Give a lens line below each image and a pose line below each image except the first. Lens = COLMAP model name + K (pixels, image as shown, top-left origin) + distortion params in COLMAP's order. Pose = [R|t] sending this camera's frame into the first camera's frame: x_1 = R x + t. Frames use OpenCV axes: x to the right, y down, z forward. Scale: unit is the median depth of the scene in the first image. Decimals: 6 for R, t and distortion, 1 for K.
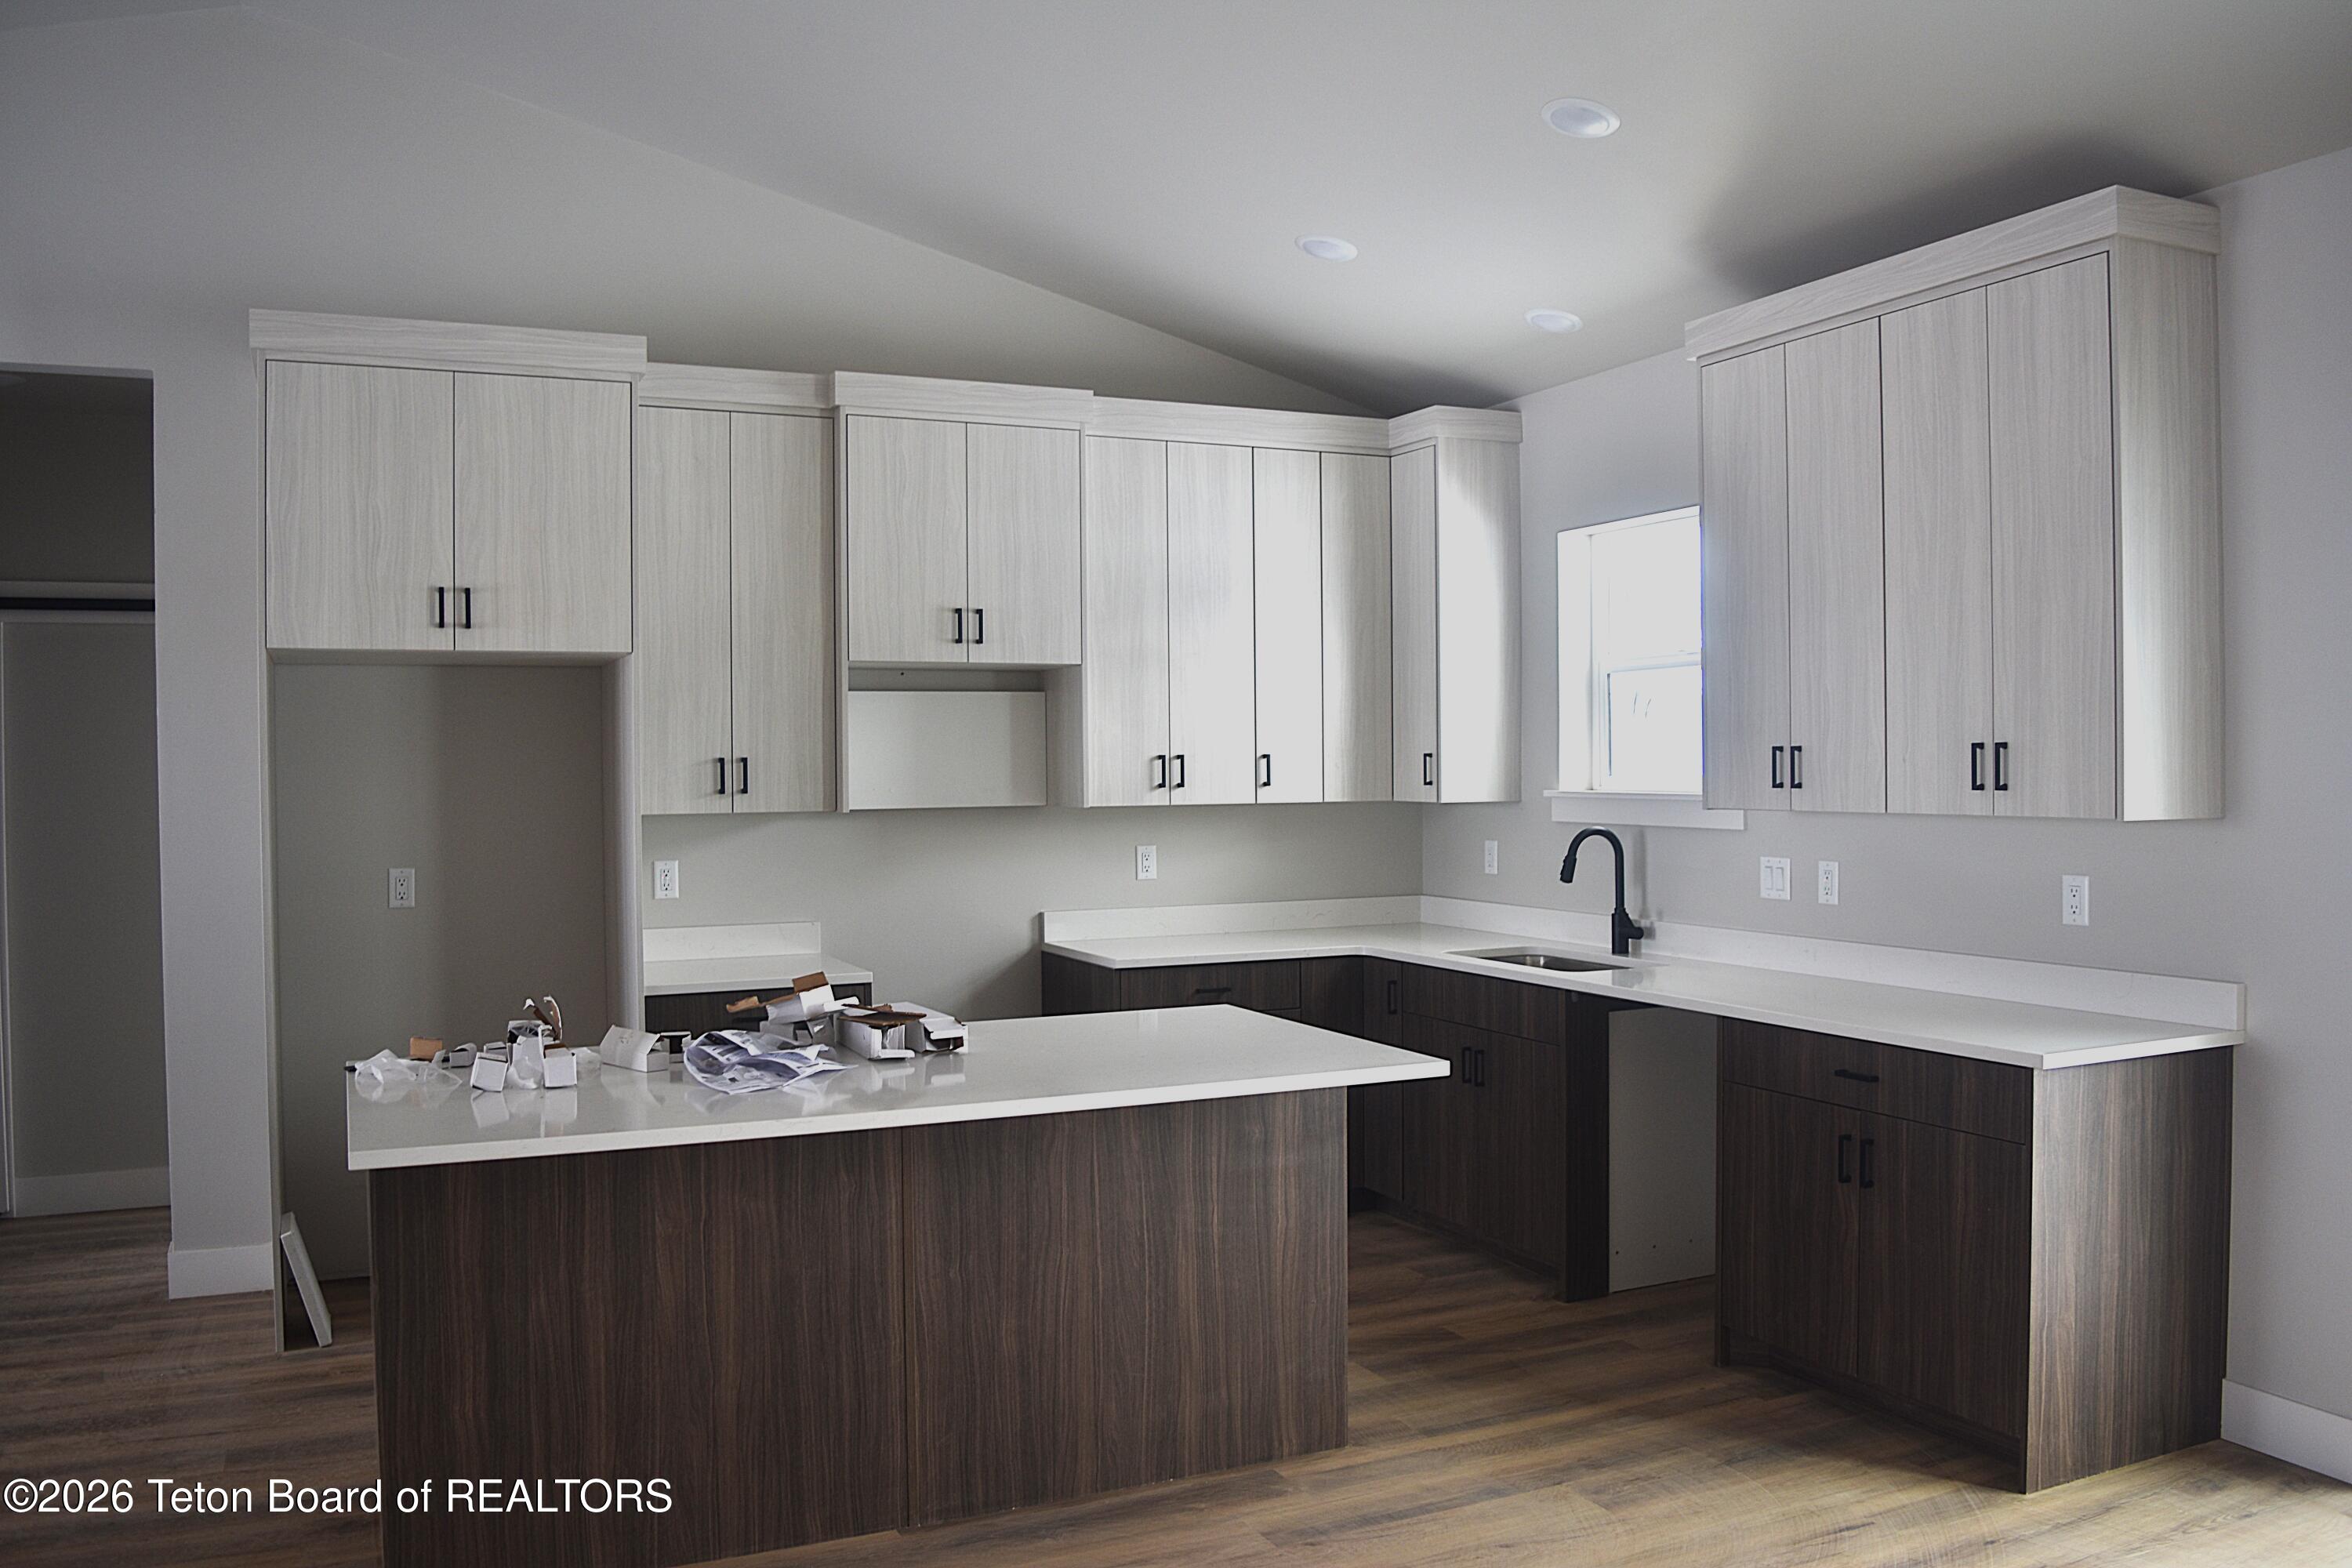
lens RADIAL K [[1822.2, 0, 1184.0], [0, 1822.2, 785.0], [0, 0, 1]] dist [-0.080050, 0.004523]
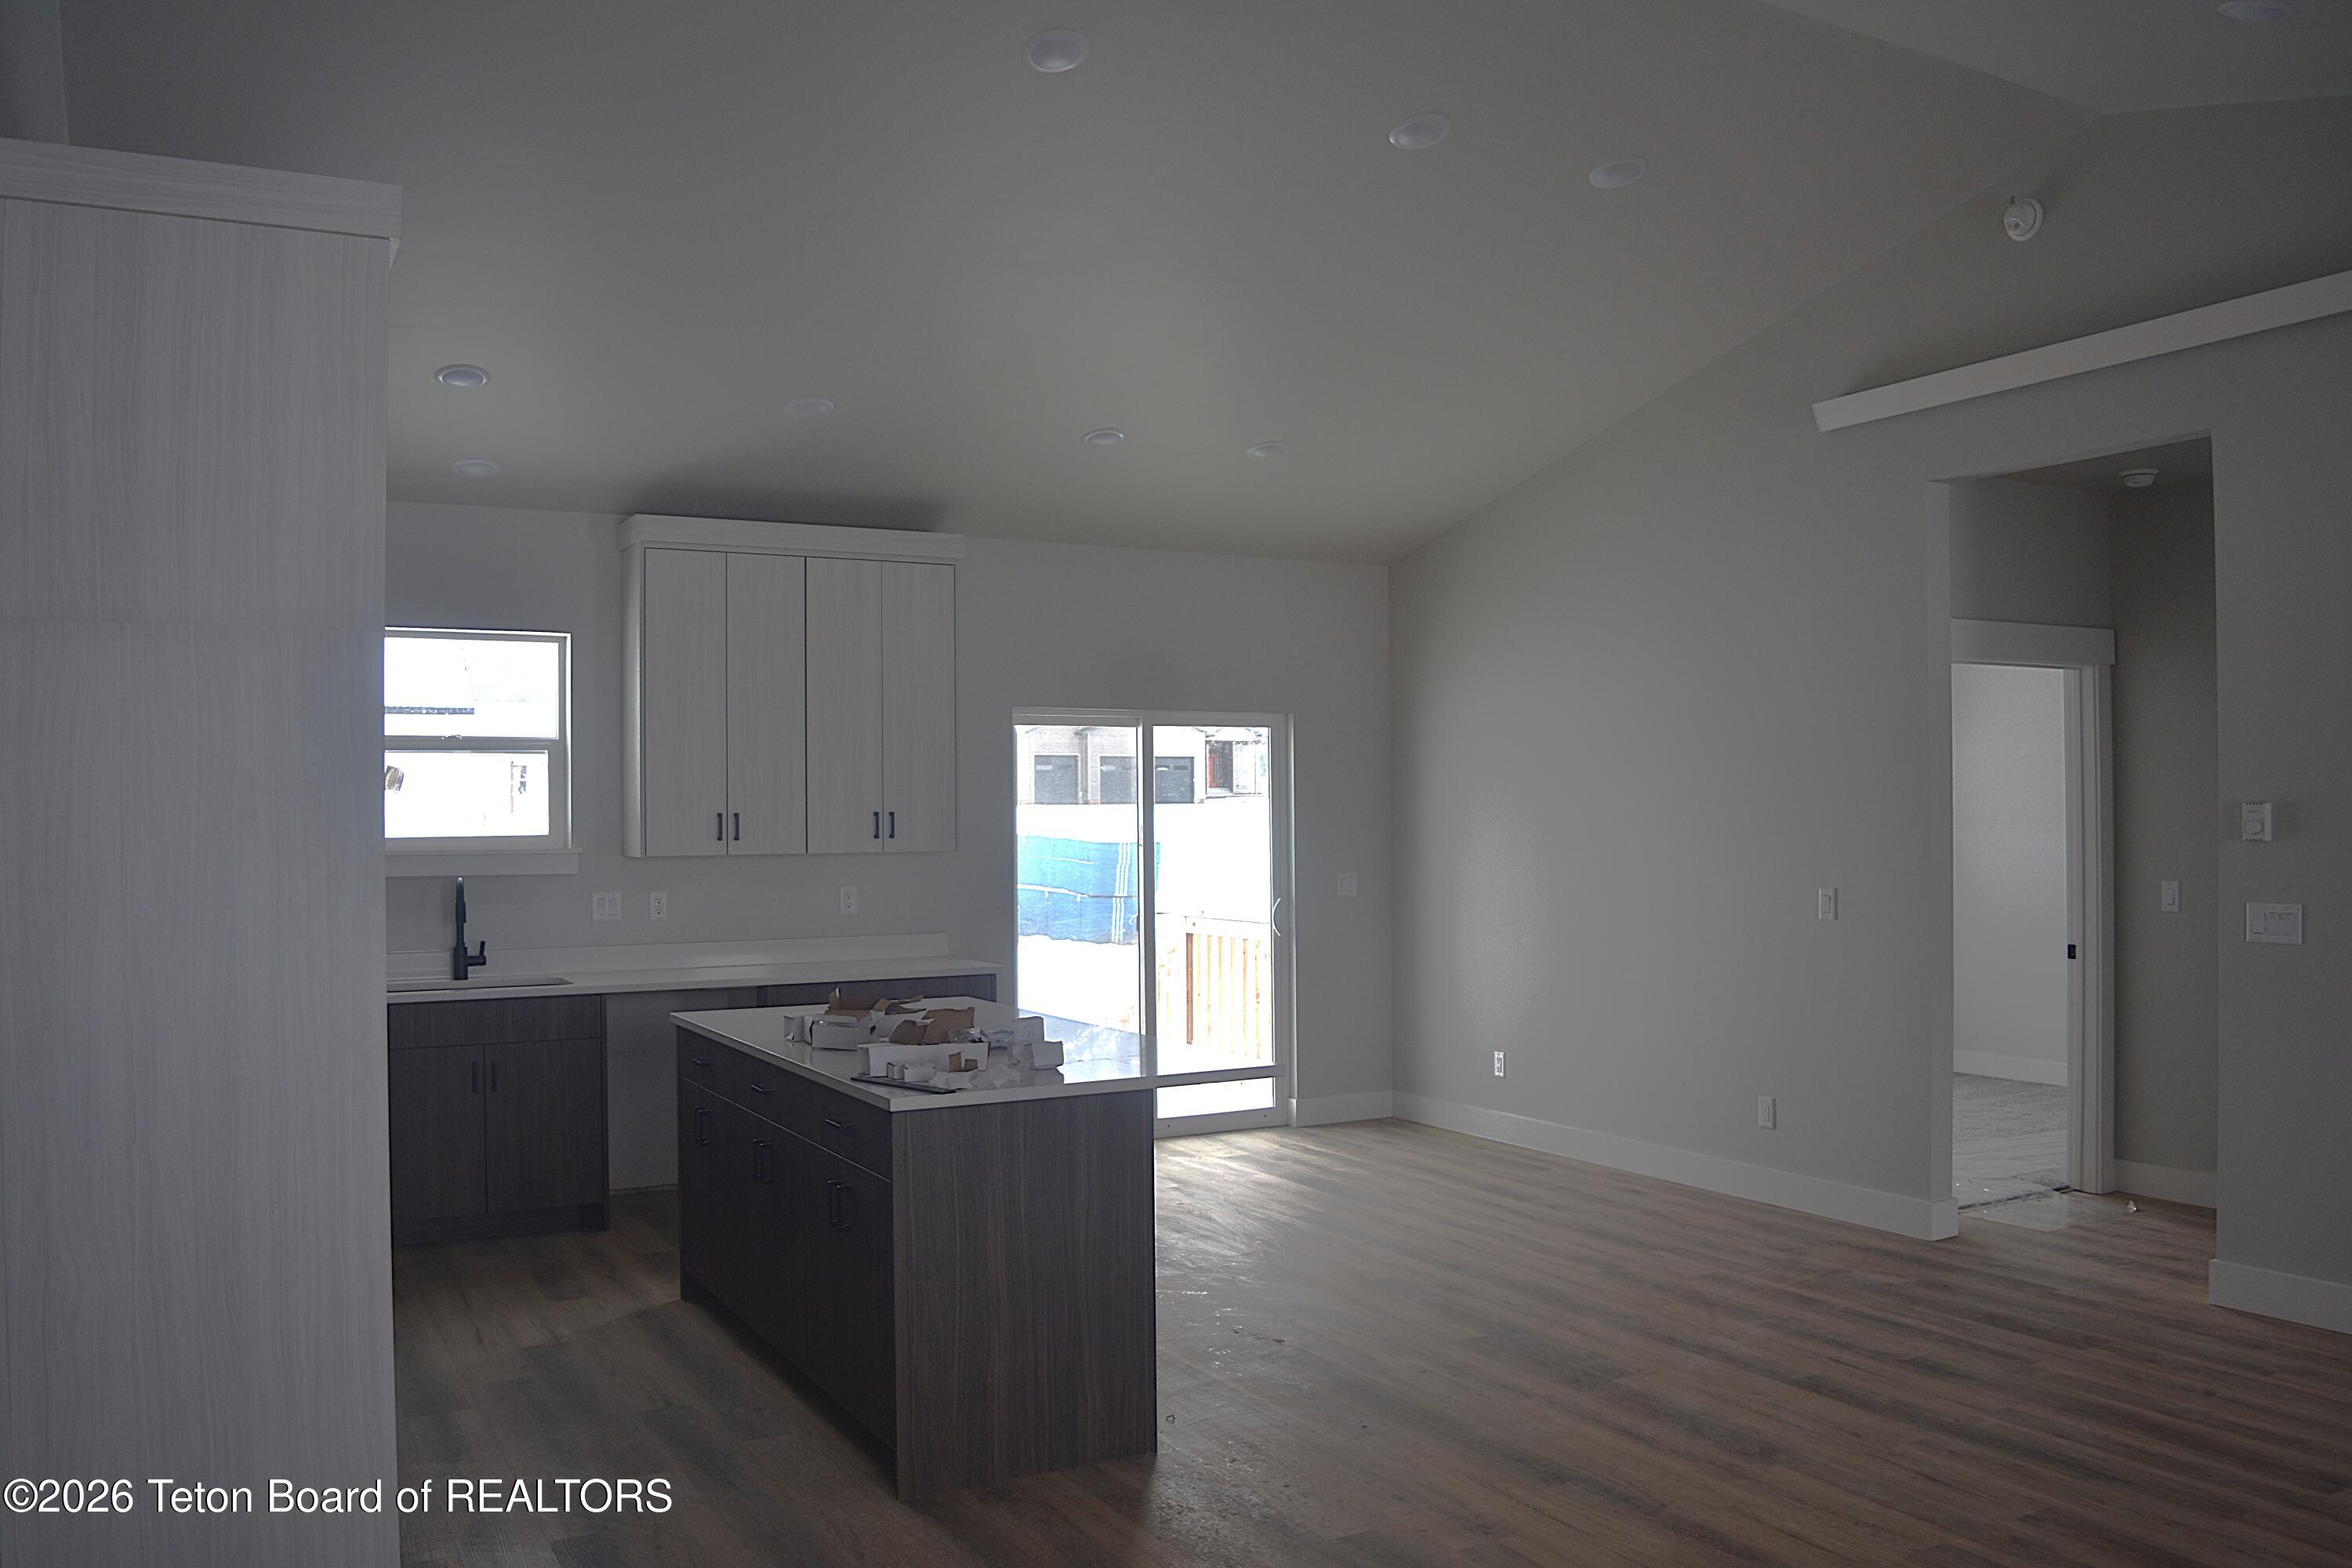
lens RADIAL K [[1822.2, 0, 1097.1], [0, 1822.2, 789.3], [0, 0, 1]] dist [-0.080050, 0.004523]
pose [[-0.023707, 0.025089, 0.999404, -1.033559], [0.019656, 0.999503, -0.024625, 0.002267], [-0.999526, 0.019061, -0.024189, 0.610159]]
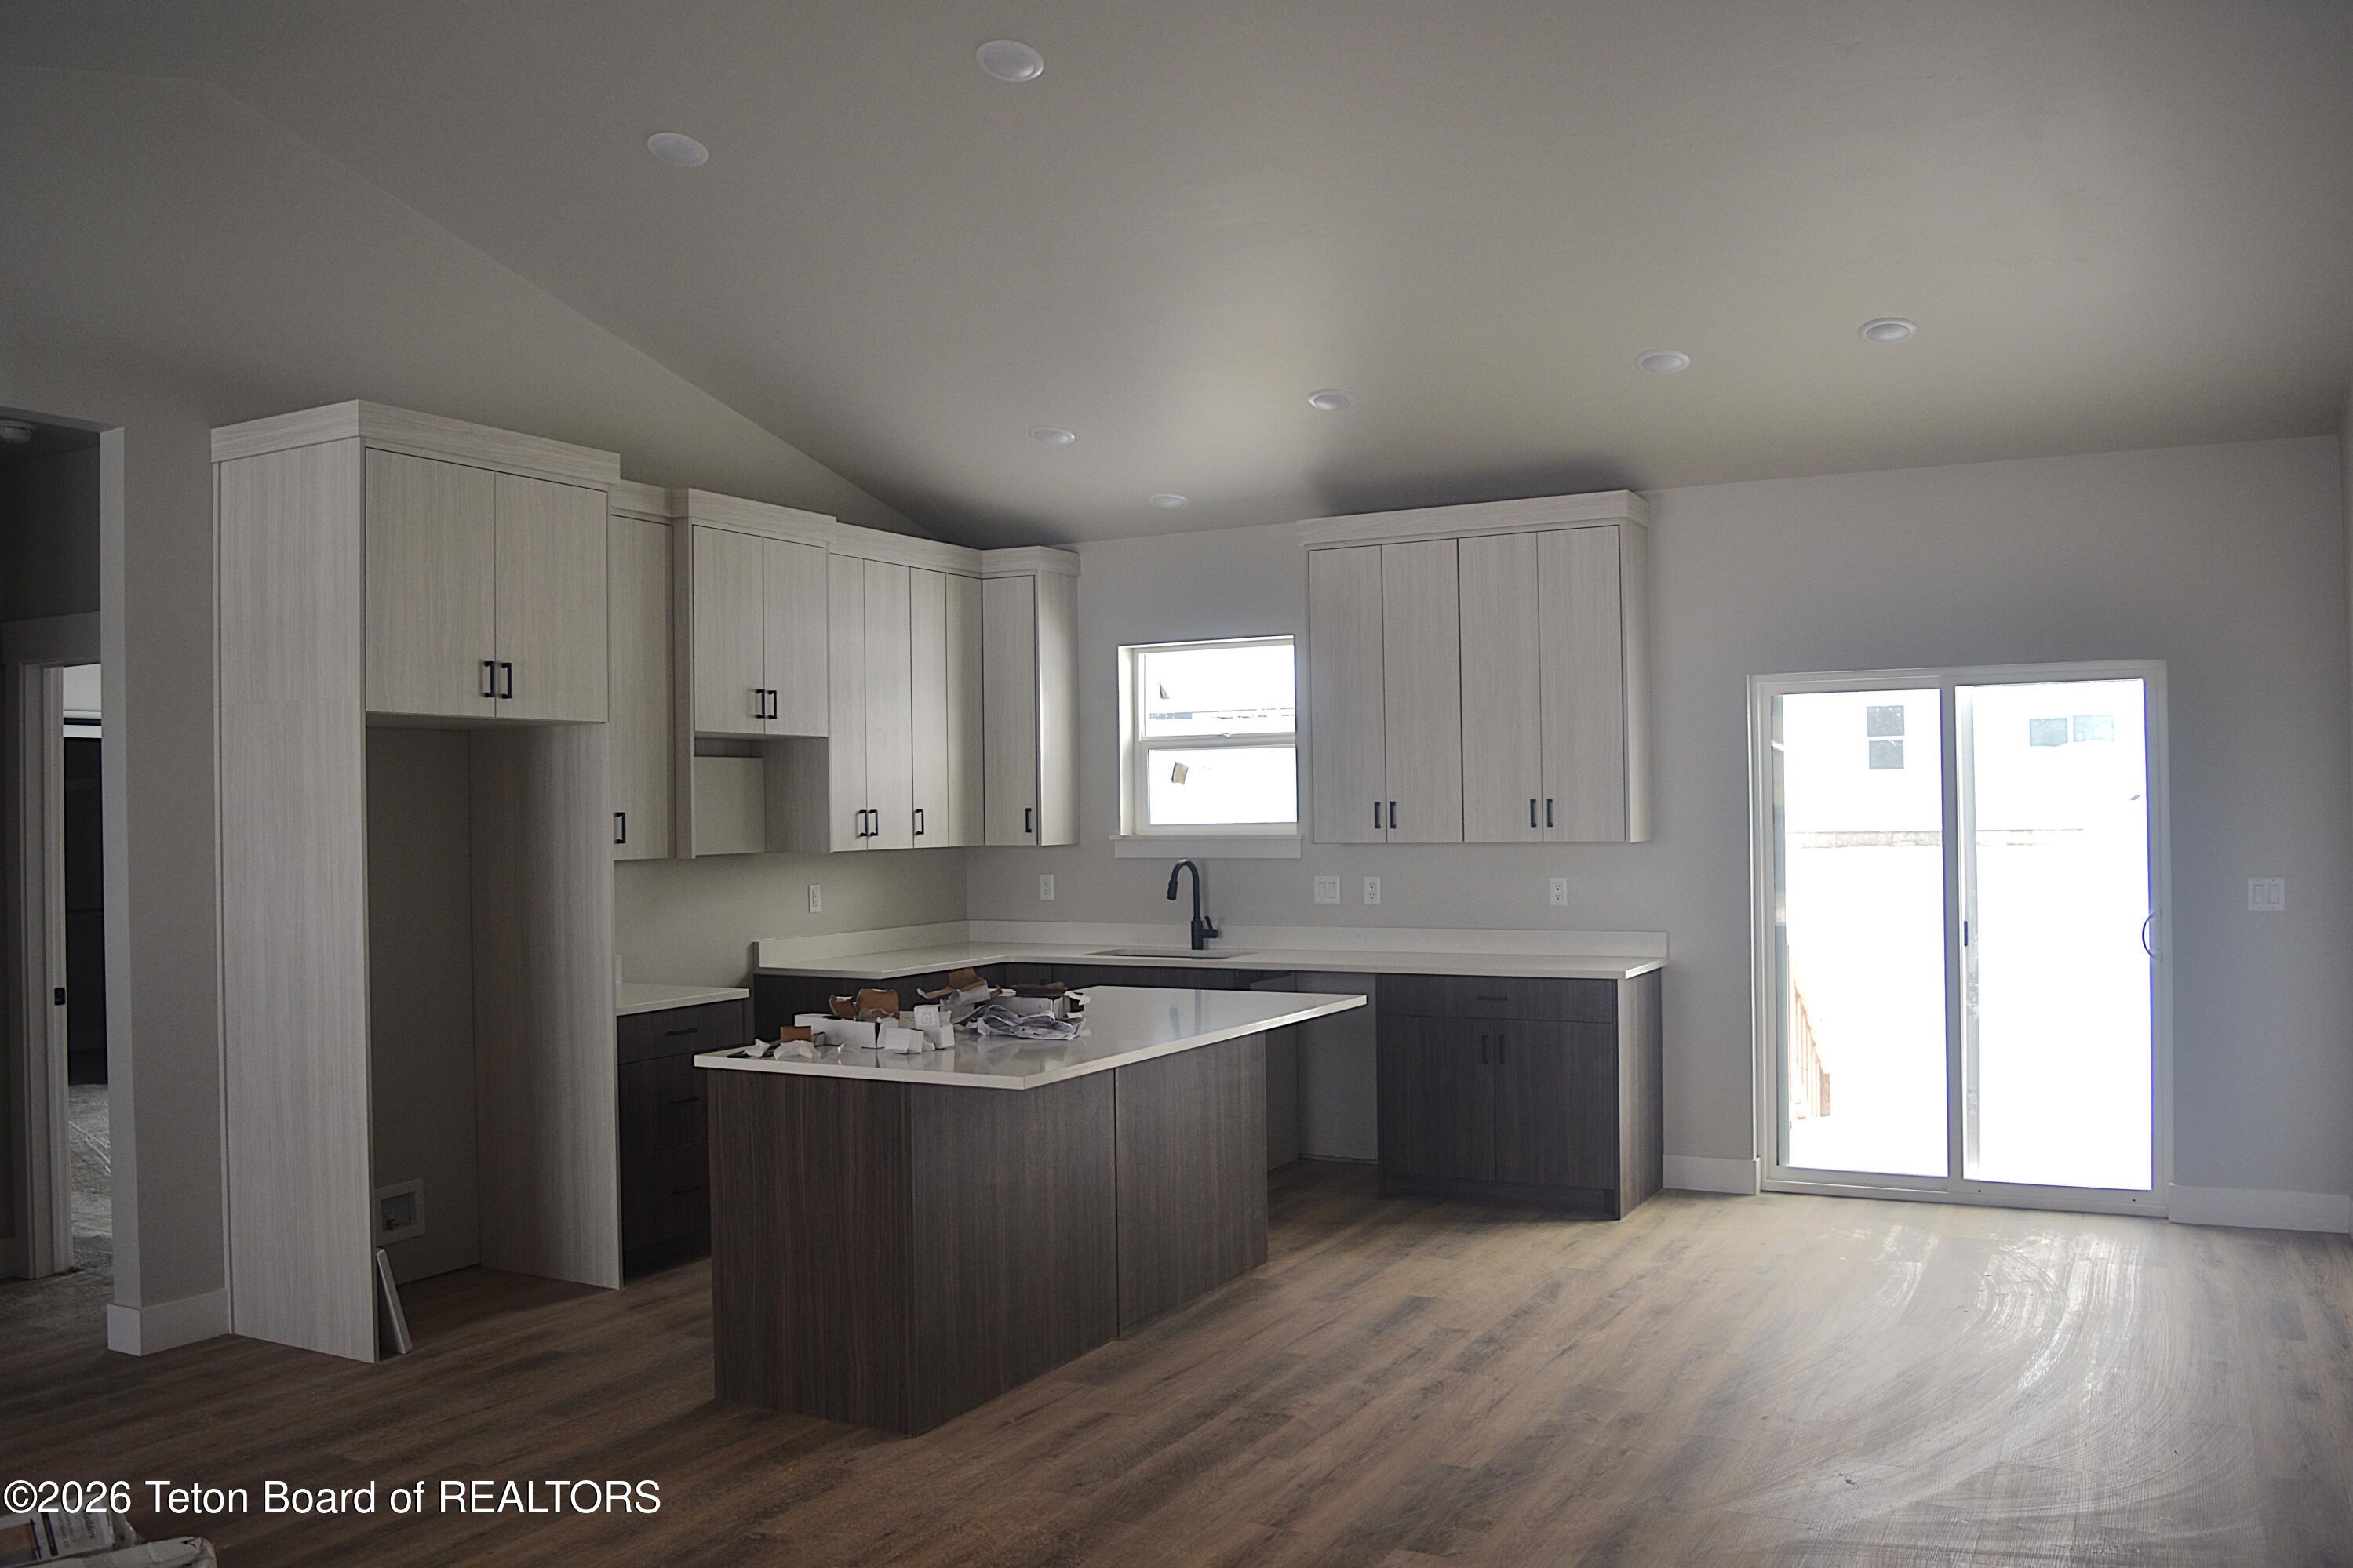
lens RADIAL K [[1822.8, 0, 1167.1], [0, 1822.8, 797.1], [0, 0, 1]] dist [-0.080050, 0.004523]
pose [[0.808881, 0.000927, 0.587972, -0.632834], [0.014182, 0.999677, -0.021086, 0.004263], [-0.587802, 0.025395, 0.808606, -0.141847]]
